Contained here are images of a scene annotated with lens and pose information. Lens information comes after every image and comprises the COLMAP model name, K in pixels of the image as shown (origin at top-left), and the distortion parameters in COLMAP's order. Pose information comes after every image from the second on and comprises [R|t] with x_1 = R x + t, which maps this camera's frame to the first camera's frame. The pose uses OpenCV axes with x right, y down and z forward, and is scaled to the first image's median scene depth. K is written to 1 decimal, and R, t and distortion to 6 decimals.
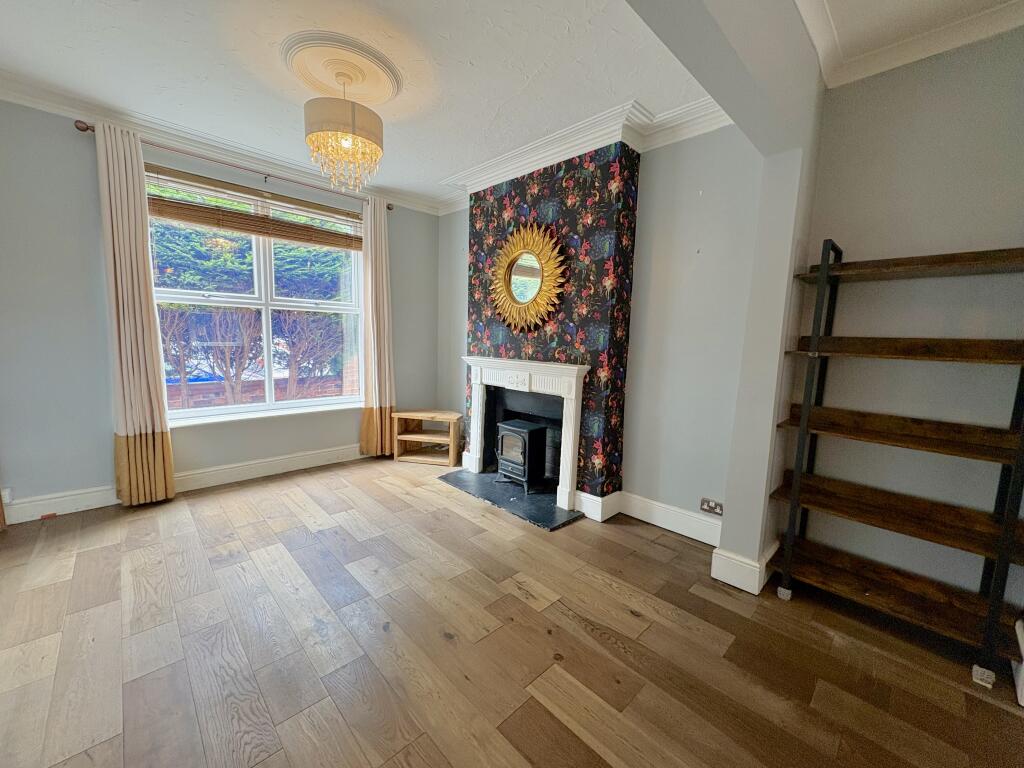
lens RADIAL K [[405.7, 0, 512.1], [0, 405.7, 384.5], [0, 0, 1]] dist [-0.001111, 0.000117]
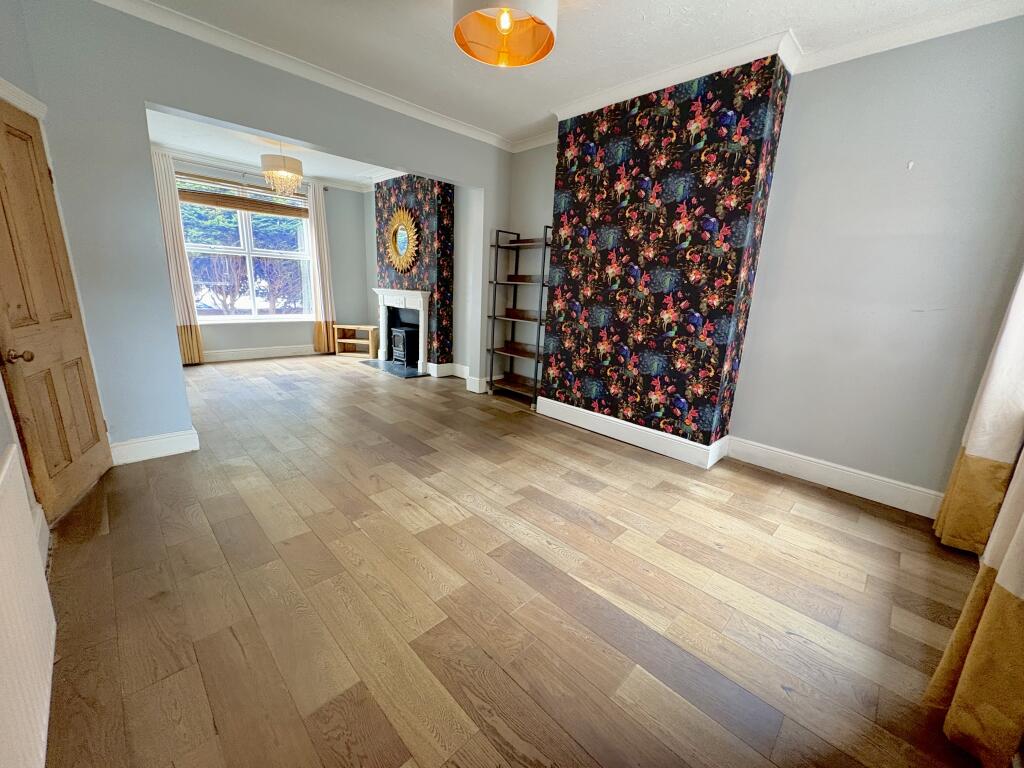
lens RADIAL K [[405.7, 0, 510.6], [0, 405.7, 386.7], [0, 0, 1]] dist [-0.001111, 0.000117]
pose [[0.999811, 0.013167, 0.014322, 0.492368], [-0.014833, 0.992269, 0.123218, 0.135616], [-0.012589, -0.123407, 0.992276, -0.798209]]
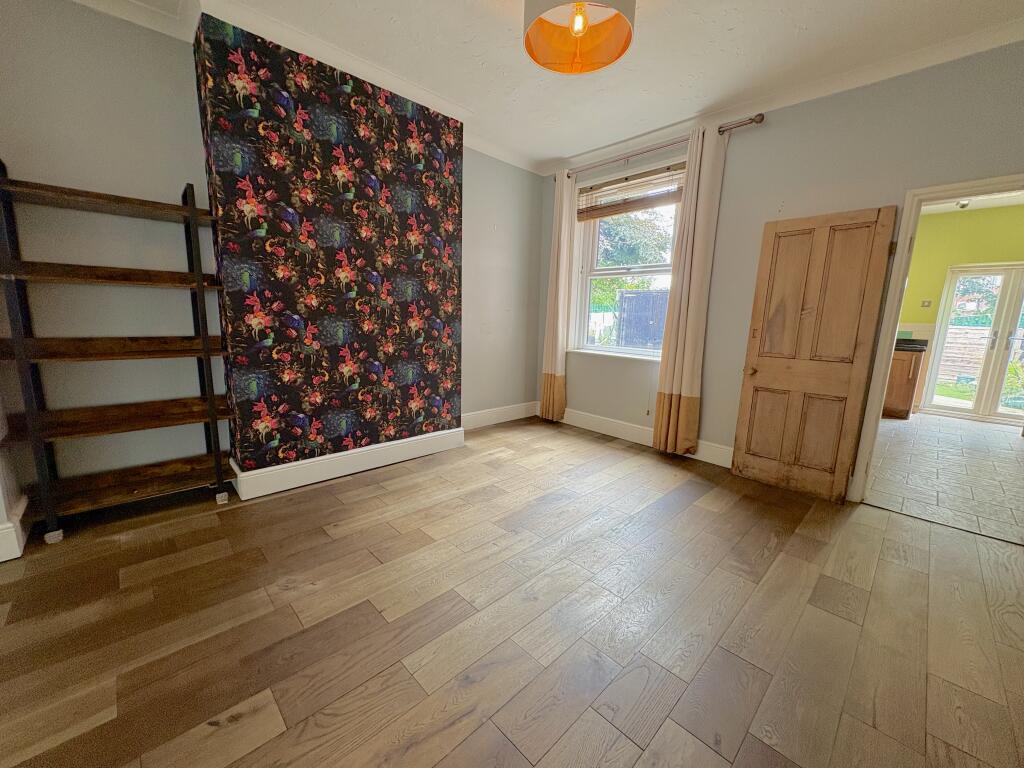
lens RADIAL K [[405.7, 0, 511.4], [0, 405.7, 386.4], [0, 0, 1]] dist [-0.001111, 0.000117]
pose [[0.004760, -0.203145, 0.979137, -0.117065], [0.093482, 0.974951, 0.201822, 0.053552], [-0.995610, 0.090571, 0.023631, -0.076371]]
